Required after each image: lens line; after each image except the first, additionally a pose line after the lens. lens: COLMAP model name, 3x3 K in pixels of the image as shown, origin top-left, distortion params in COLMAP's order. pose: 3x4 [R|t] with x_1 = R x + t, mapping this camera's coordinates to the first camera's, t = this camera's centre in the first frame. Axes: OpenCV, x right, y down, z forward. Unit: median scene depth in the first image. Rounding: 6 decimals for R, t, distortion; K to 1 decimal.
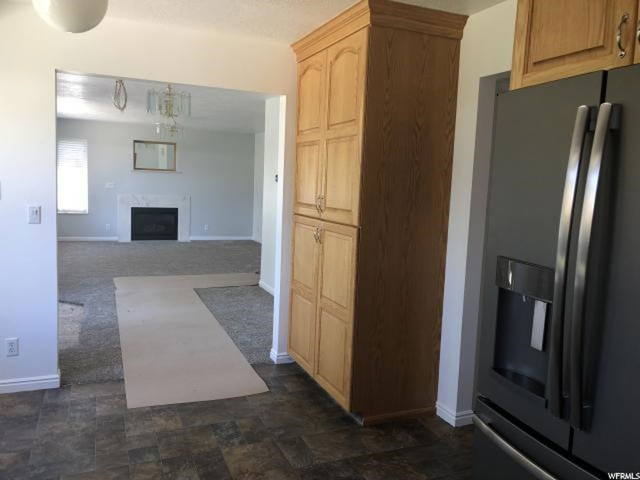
lens RADIAL K [[531.4, 0, 321.5], [0, 531.4, 238.0], [0, 0, 1]] dist [0.045805, -0.065278]
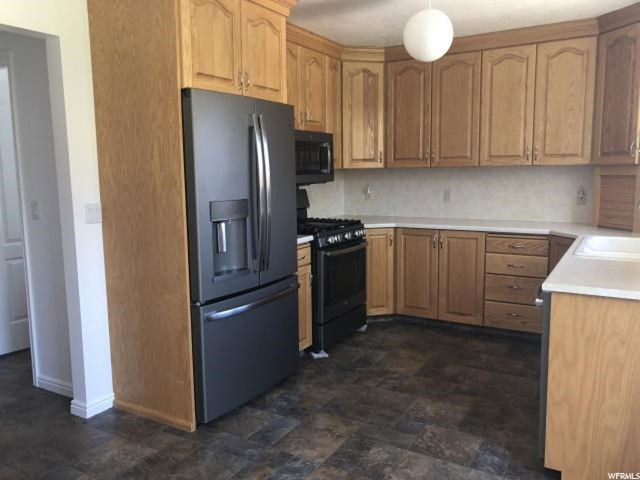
lens RADIAL K [[531.4, 0, 321.5], [0, 531.4, 238.0], [0, 0, 1]] dist [0.045805, -0.065278]
pose [[-0.610764, -0.143356, 0.778727, -0.925009], [0.061050, 0.972021, 0.226821, -0.205890], [-0.789455, 0.186075, -0.584924, 1.720158]]
